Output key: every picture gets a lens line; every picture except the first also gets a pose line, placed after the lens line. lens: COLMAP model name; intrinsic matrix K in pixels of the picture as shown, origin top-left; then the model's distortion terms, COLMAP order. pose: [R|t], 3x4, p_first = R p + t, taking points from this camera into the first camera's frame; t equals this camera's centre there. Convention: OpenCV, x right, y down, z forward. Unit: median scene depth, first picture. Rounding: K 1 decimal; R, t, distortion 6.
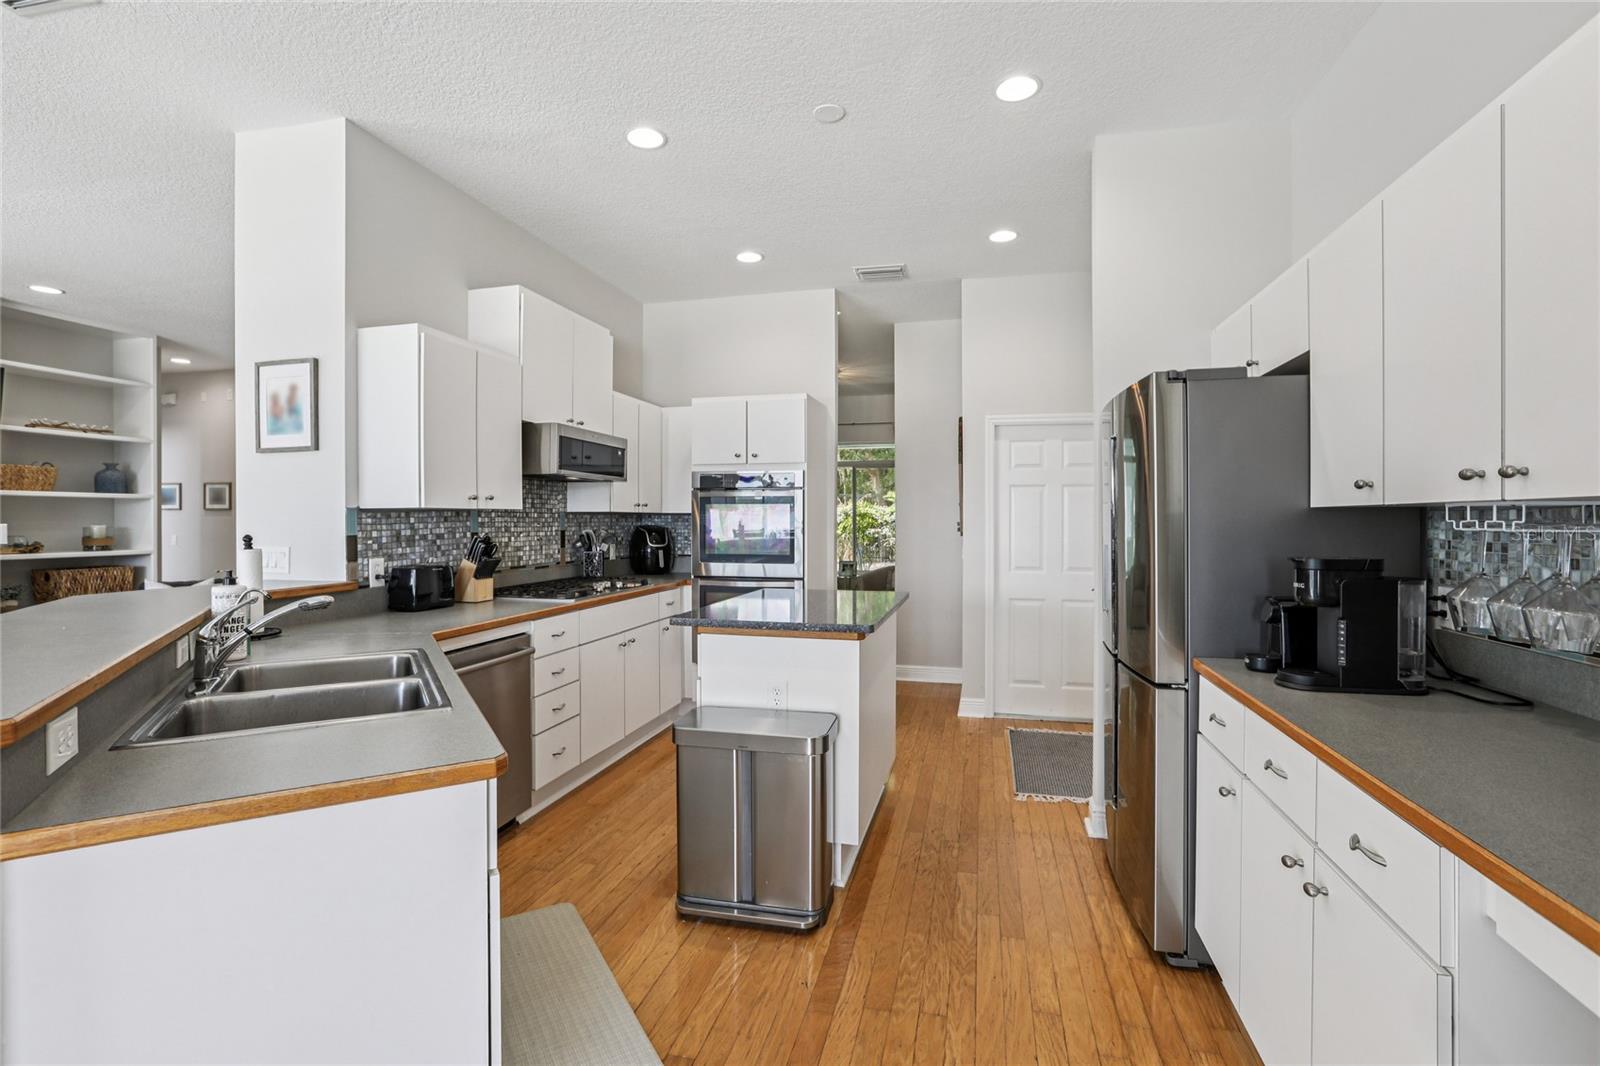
lens RADIAL K [[731.7, 0, 796.4], [0, 731.7, 530.3], [0, 0, 1]] dist [-0.004218, 0.000050]
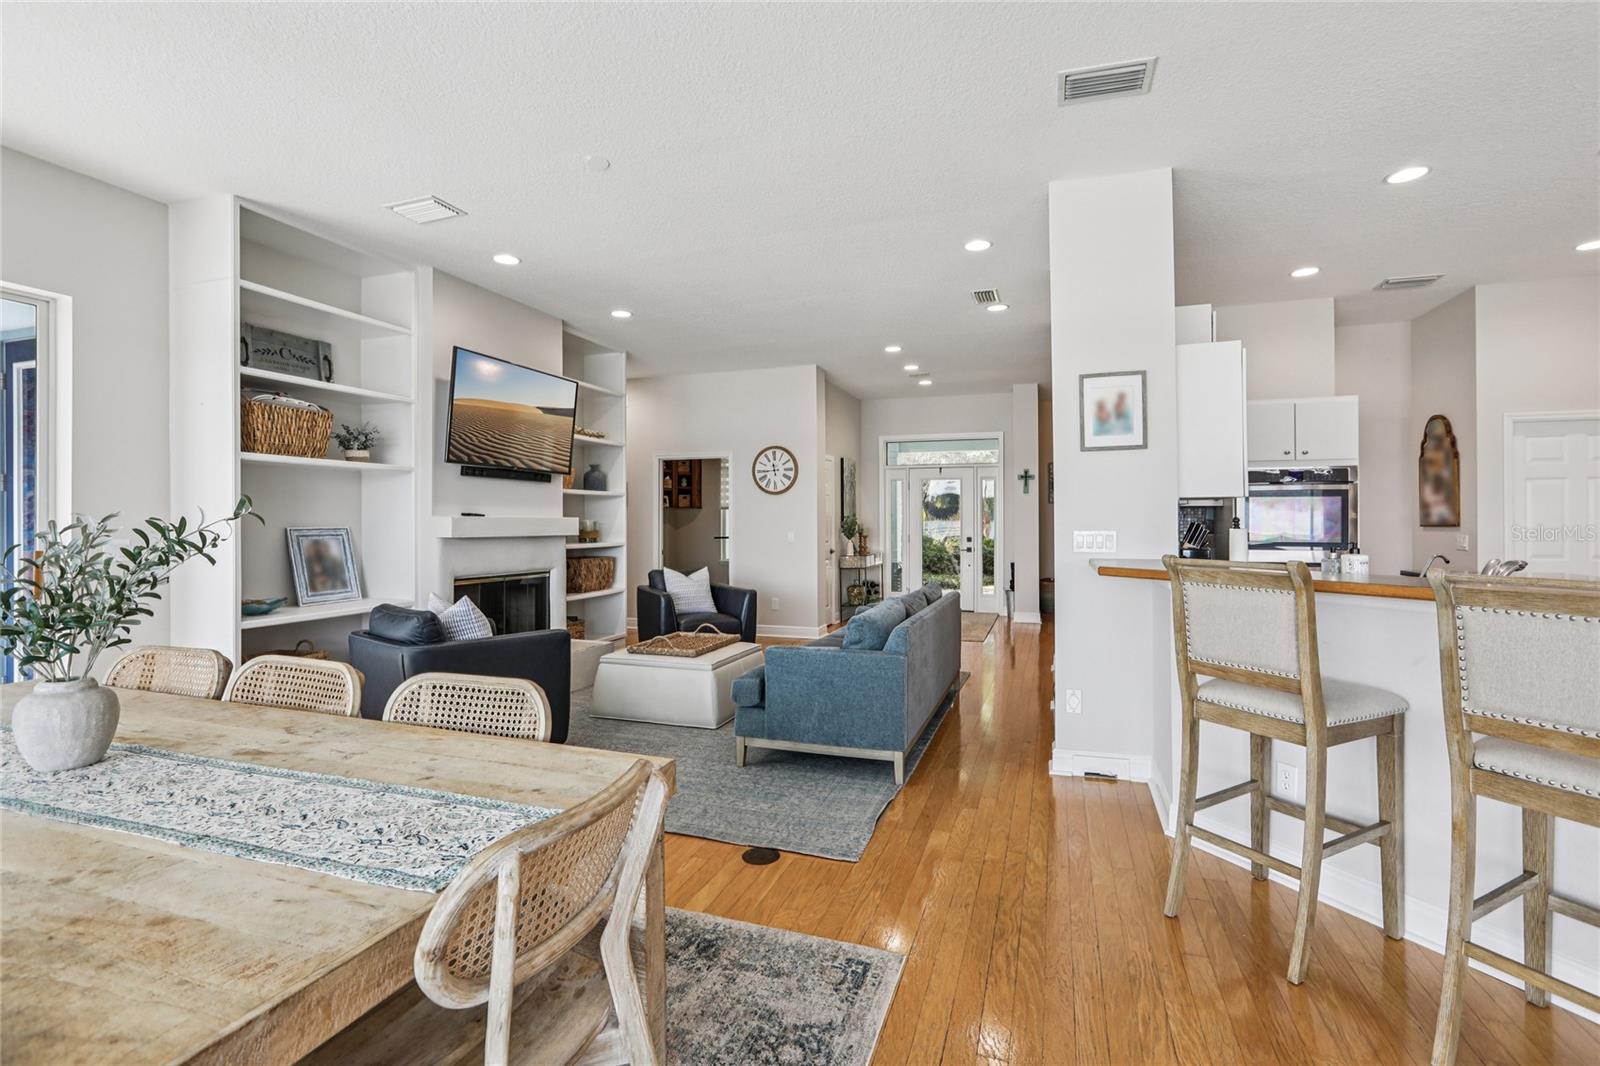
lens RADIAL K [[731.7, 0, 804.6], [0, 731.7, 523.8], [0, 0, 1]] dist [-0.004218, 0.000050]
pose [[0.997485, -0.001827, -0.070861, -0.712651], [0.001115, 0.999948, -0.010092, 0.014753], [0.070875, 0.009988, 0.997435, -0.136699]]
